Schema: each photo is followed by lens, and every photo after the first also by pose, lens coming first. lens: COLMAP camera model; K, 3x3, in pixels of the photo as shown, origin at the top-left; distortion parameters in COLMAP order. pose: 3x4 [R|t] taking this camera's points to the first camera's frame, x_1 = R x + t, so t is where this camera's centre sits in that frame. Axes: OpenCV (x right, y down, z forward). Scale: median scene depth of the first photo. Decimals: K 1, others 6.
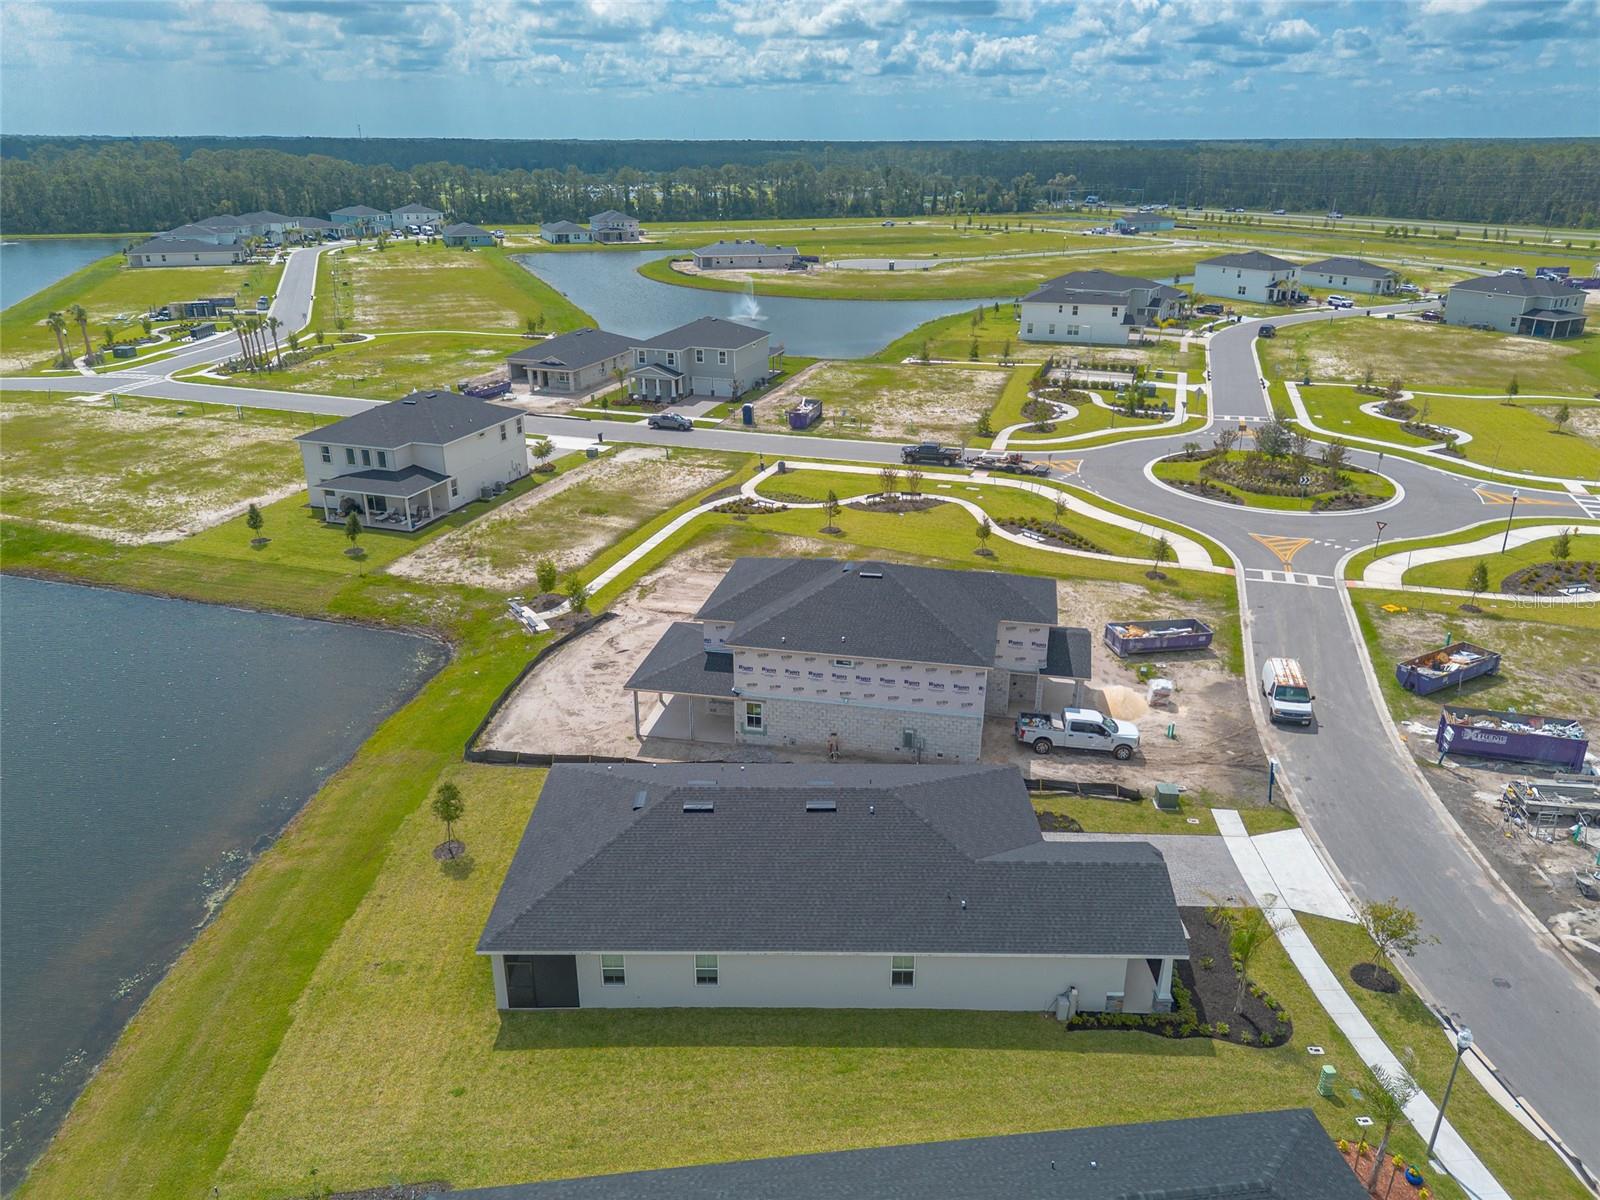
lens RADIAL K [[1127.6, 0, 800.0], [0, 1127.6, 600.0], [0, 0, 1]] dist [0.060883, -0.071426]
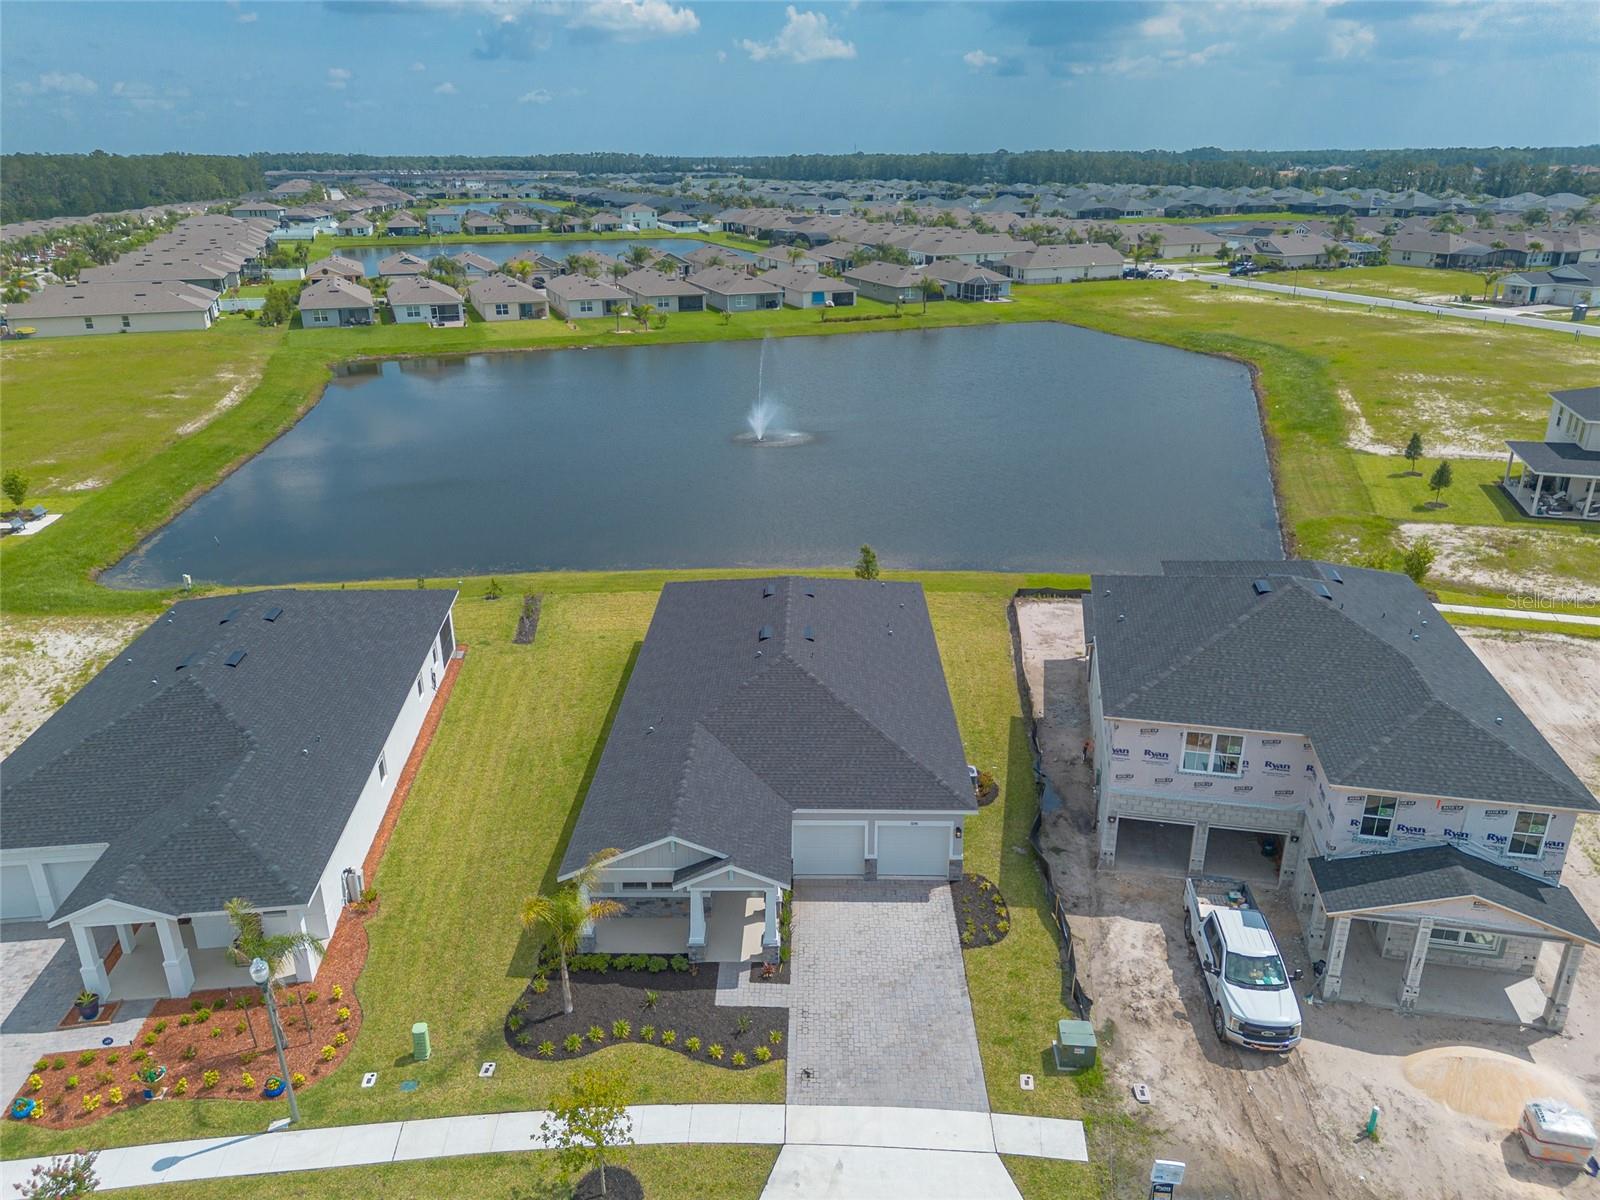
lens RADIAL K [[1131.0, 0, 800.0], [0, 1131.0, 600.0], [0, 0, 1]] dist [0.040832, -0.030309]
pose [[-0.015451, 0.355592, -0.934514, 0.406335], [-0.364776, 0.868205, 0.336391, -0.082755], [0.930967, 0.346085, 0.116297, 0.385089]]
